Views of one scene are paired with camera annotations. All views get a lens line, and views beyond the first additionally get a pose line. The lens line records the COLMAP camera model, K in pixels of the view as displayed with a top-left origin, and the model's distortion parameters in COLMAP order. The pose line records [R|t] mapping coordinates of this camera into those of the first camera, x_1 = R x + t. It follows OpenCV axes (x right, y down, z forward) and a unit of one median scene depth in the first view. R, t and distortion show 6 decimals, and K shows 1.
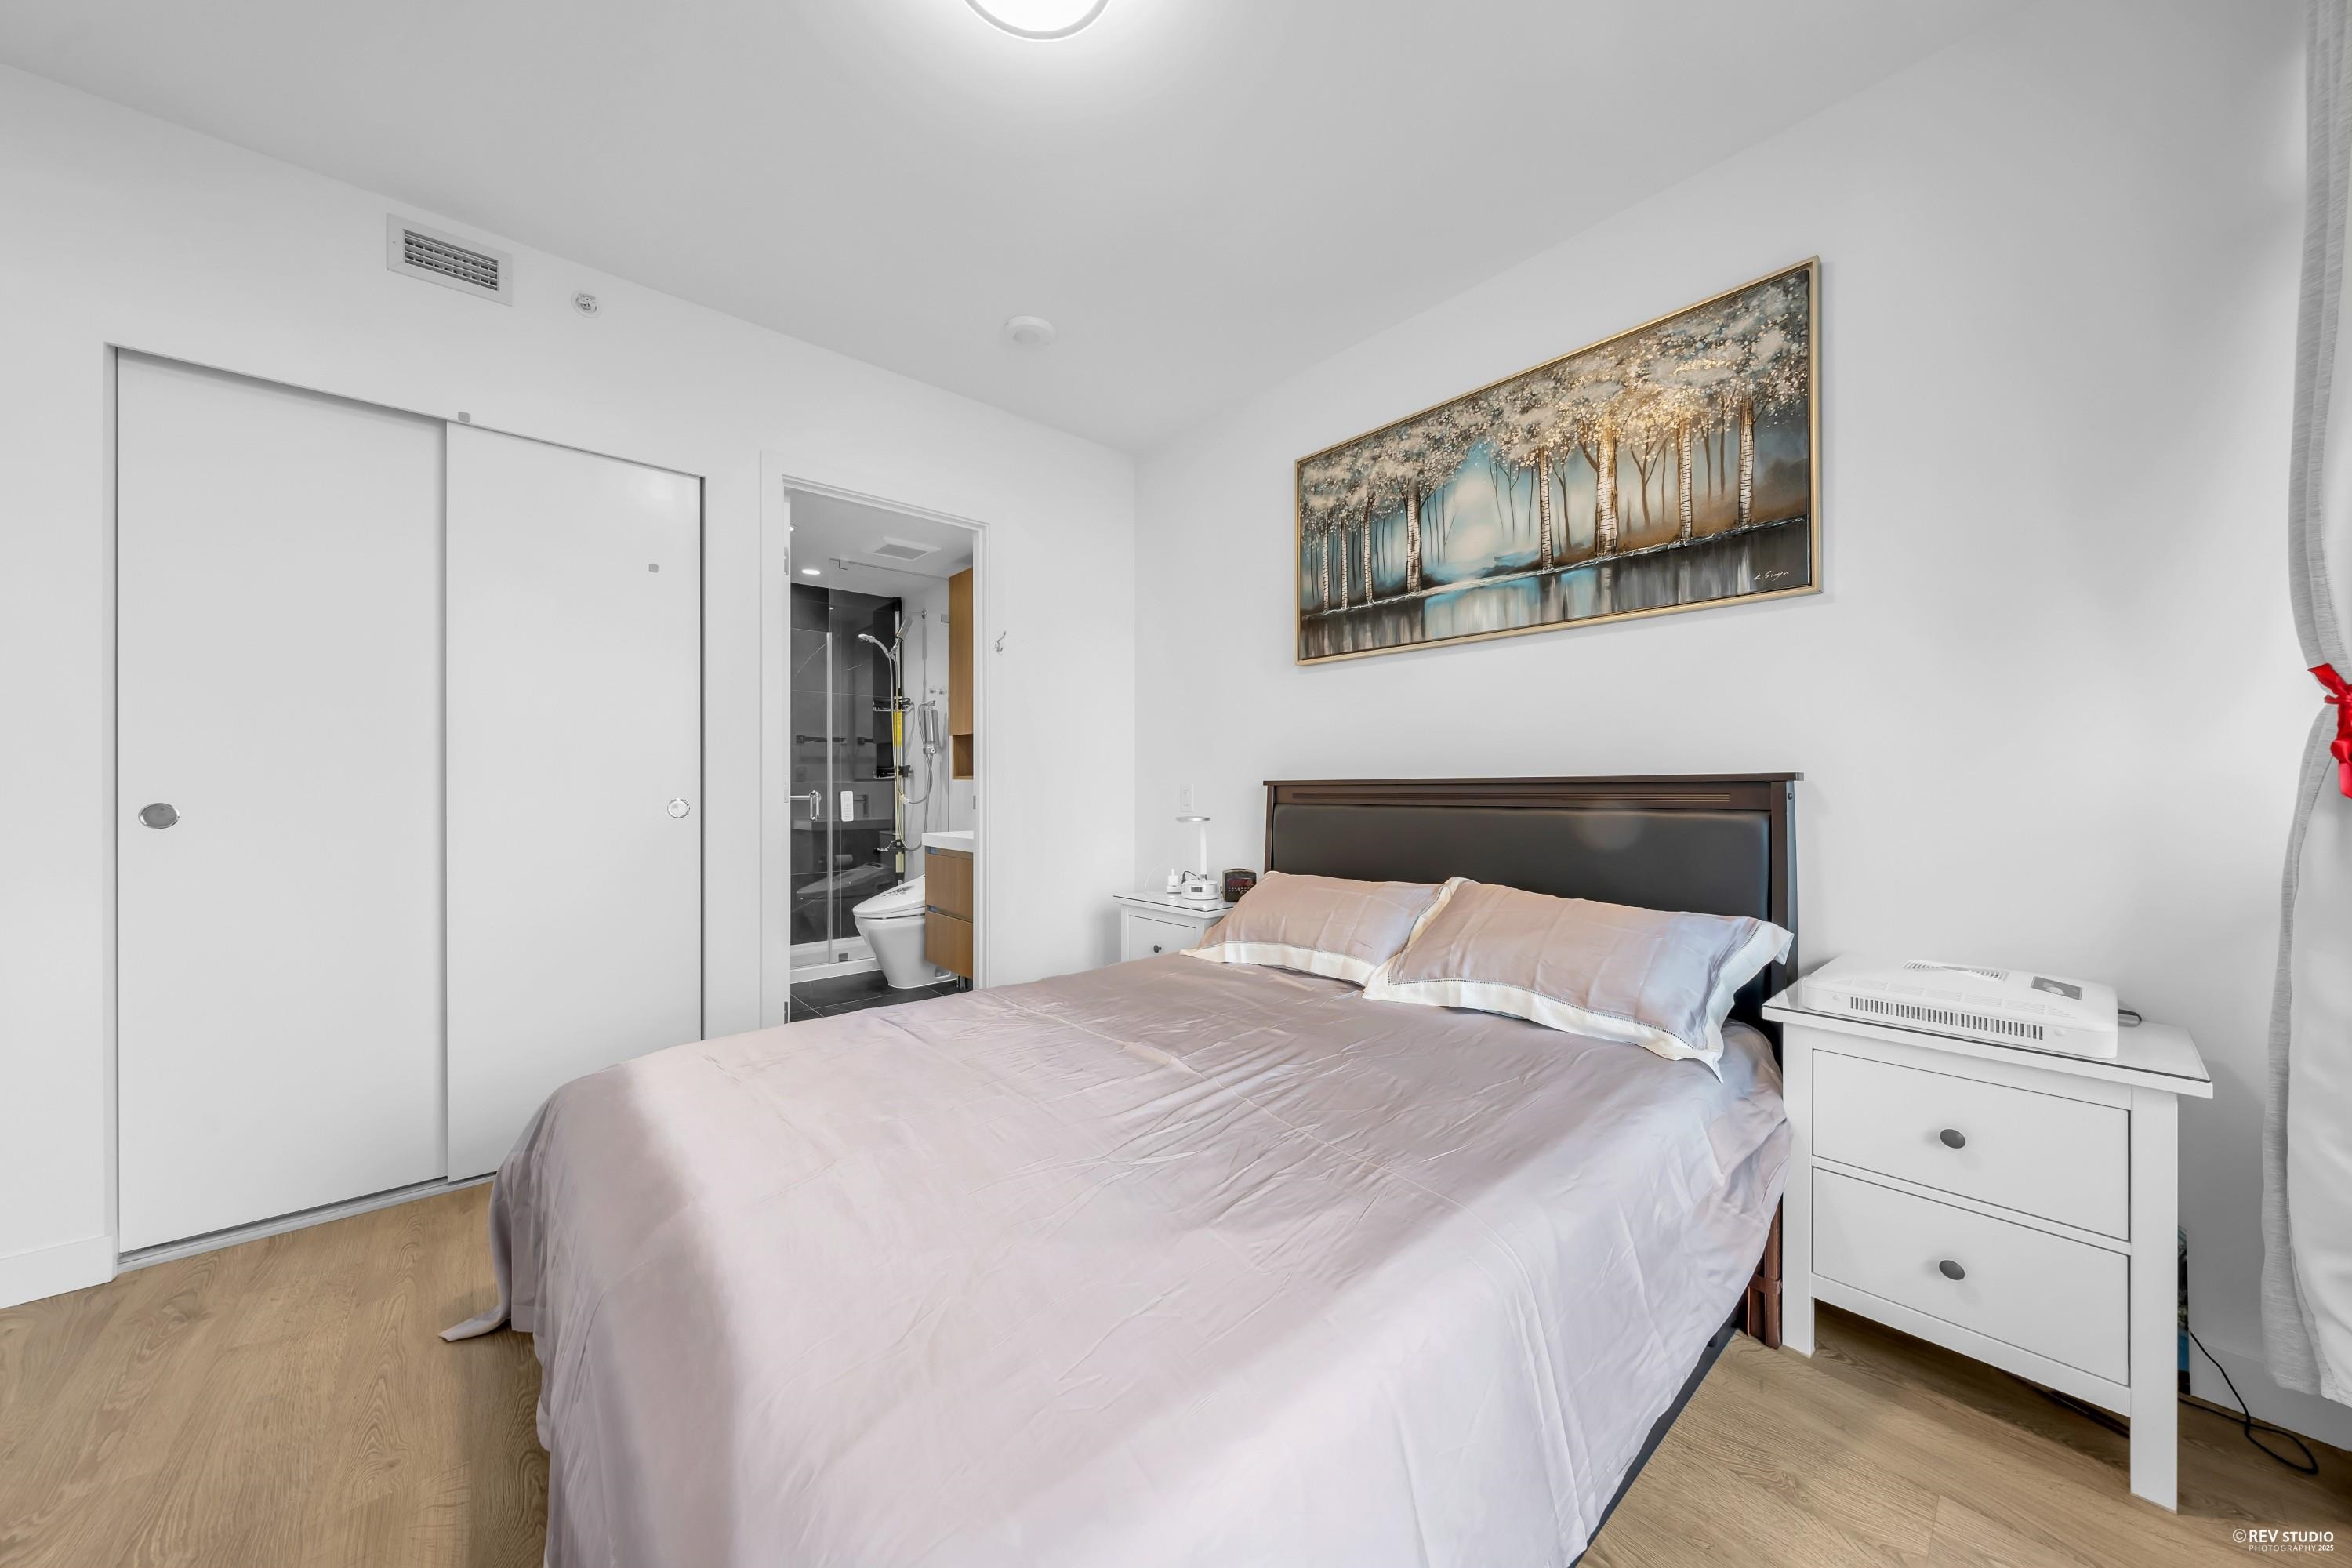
lens RADIAL K [[802.9, 0, 1158.3], [0, 802.9, 779.9], [0, 0, 1]] dist [-0.005453, 0.000703]
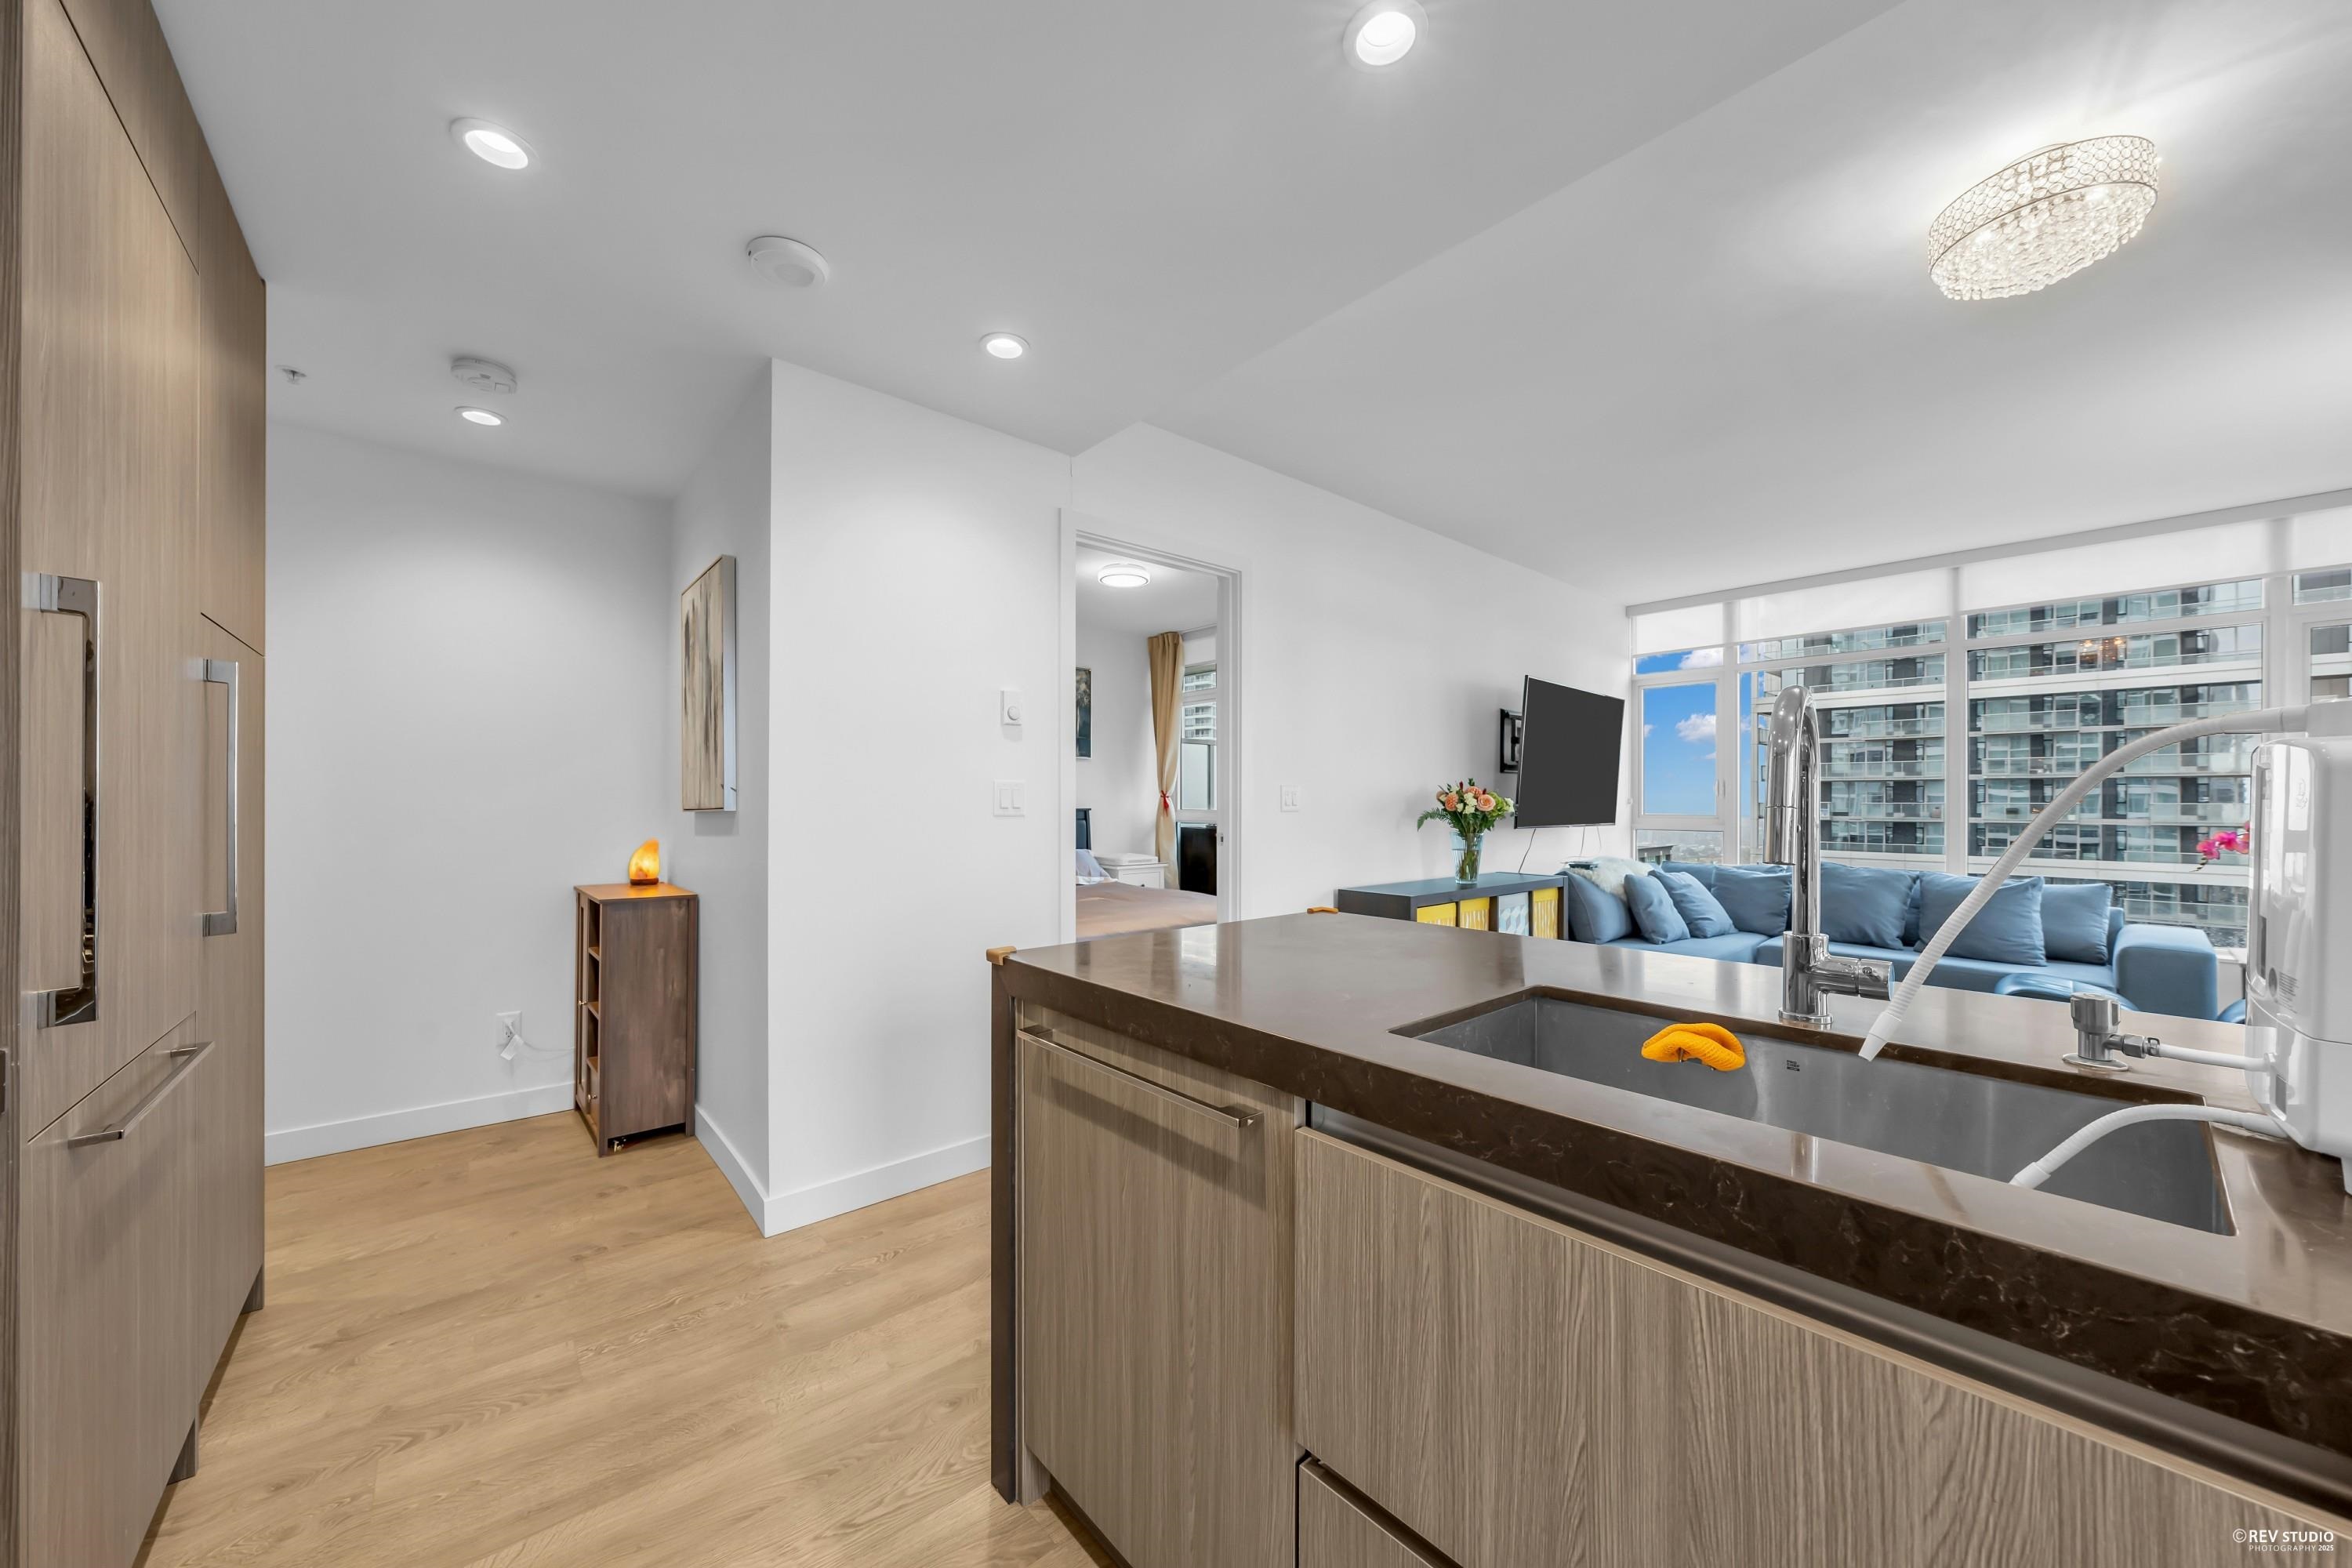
lens RADIAL K [[807.9, 0, 1170.5], [0, 807.9, 790.6], [0, 0, 1]] dist [-0.003634, 0.000866]
pose [[0.010033, 0.018532, 0.999778, -2.212588], [0.000063, 0.999828, -0.018533, -0.015804], [-0.999950, 0.000249, 0.010030, 0.455883]]
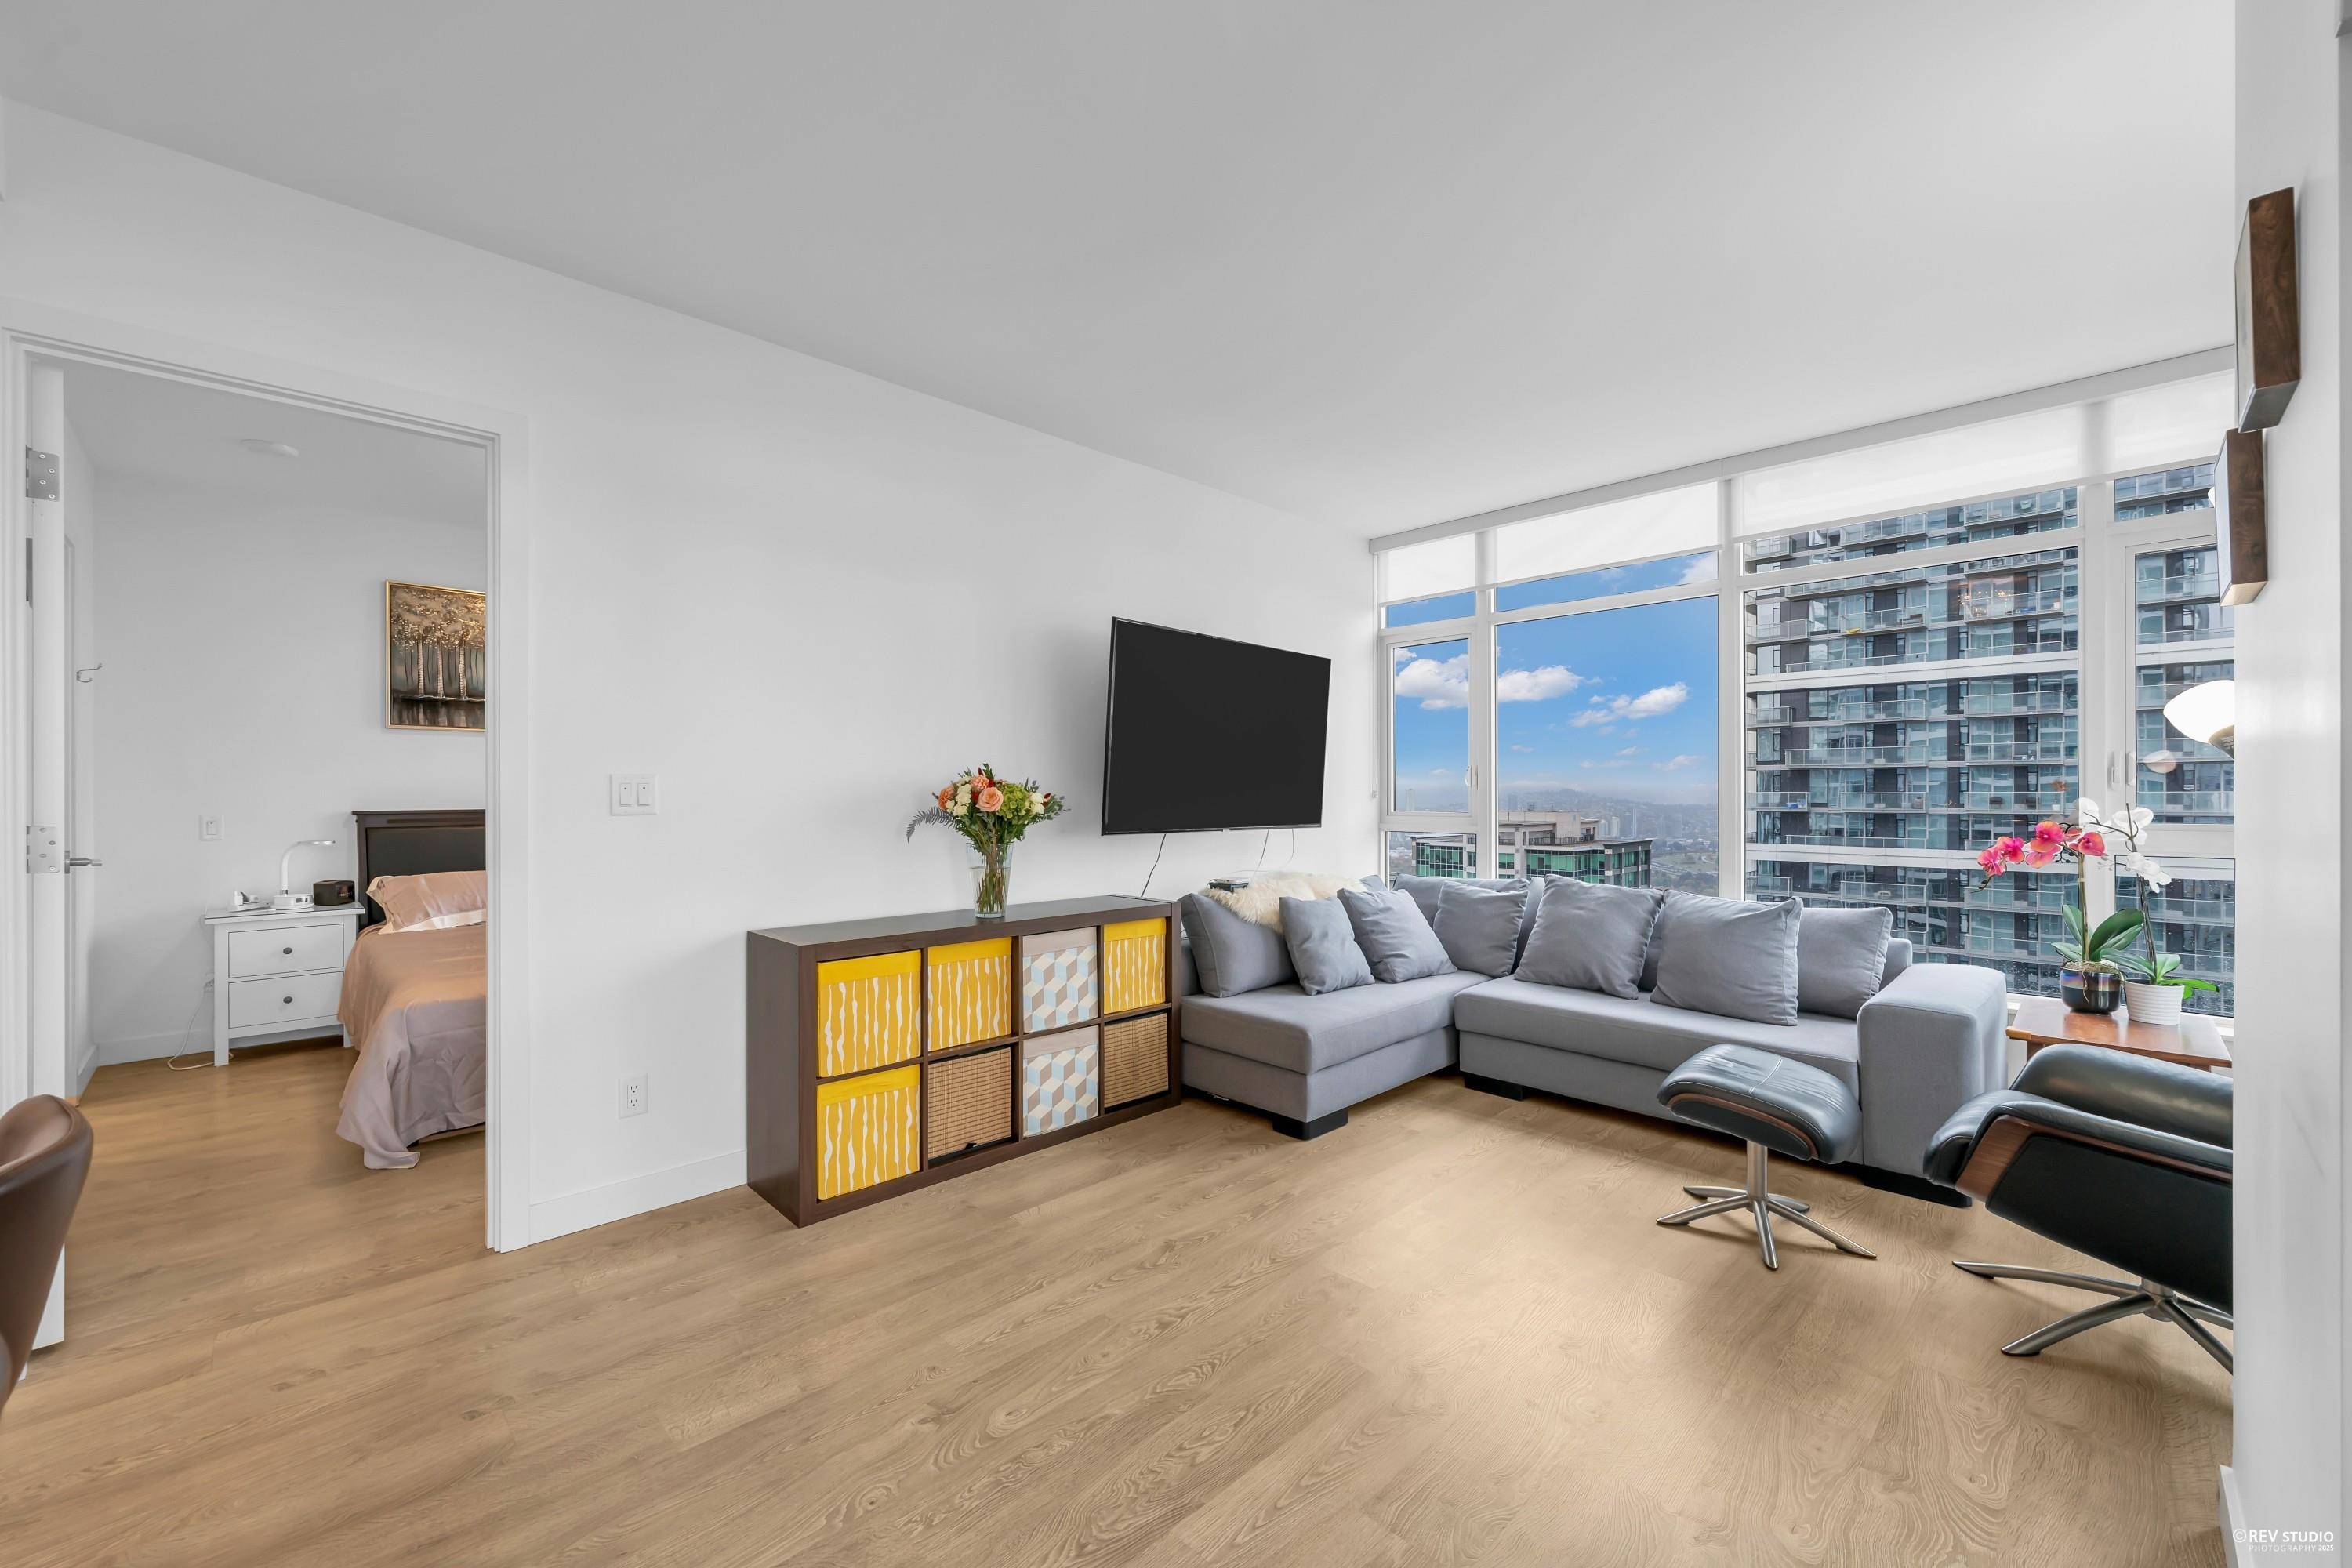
lens RADIAL K [[918.9, 0, 1153.6], [0, 918.9, 794.5], [0, 0, 1]] dist [-0.004665, 0.000553]
pose [[-0.047171, 0.003134, 0.998882, -1.847312], [0.003056, 0.999991, -0.002993, -0.024288], [-0.998882, 0.002912, -0.047180, -0.312417]]
